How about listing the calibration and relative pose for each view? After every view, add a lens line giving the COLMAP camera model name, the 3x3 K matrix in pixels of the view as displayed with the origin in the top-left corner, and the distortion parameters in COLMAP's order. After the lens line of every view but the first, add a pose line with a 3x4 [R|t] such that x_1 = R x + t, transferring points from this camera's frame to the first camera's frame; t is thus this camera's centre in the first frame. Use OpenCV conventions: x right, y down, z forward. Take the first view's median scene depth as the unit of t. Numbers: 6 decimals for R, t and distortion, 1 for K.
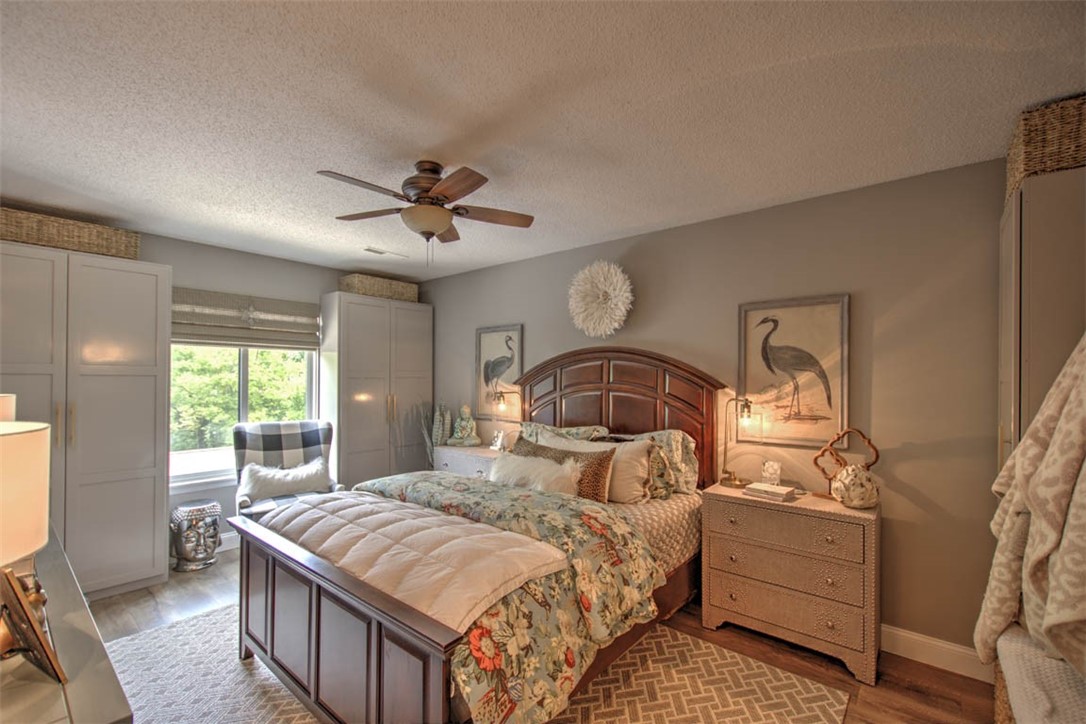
lens RADIAL K [[467.9, 0, 541.2], [0, 467.9, 365.5], [0, 0, 1]] dist [0.000398, -0.000051]
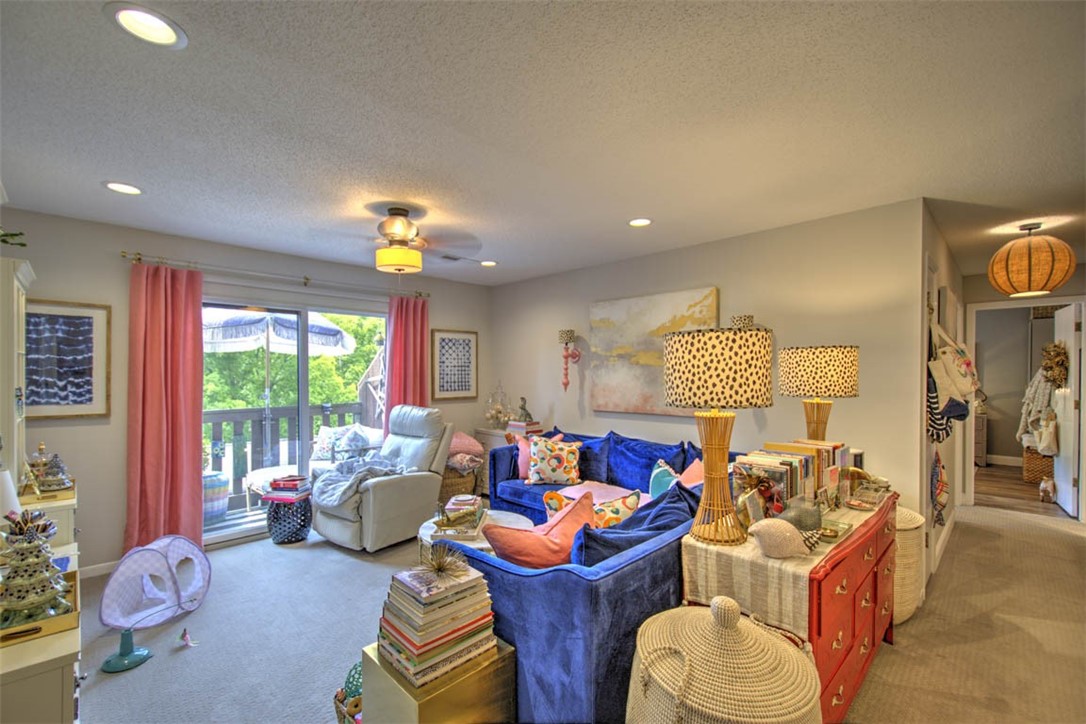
lens RADIAL K [[467.9, 0, 544.8], [0, 467.9, 367.3], [0, 0, 1]] dist [0.000398, -0.000051]
pose [[0.996182, -0.000745, -0.087298, -1.910250], [0.001404, 0.999971, 0.007488, -0.034724], [0.087290, -0.007582, 0.996154, -2.323726]]
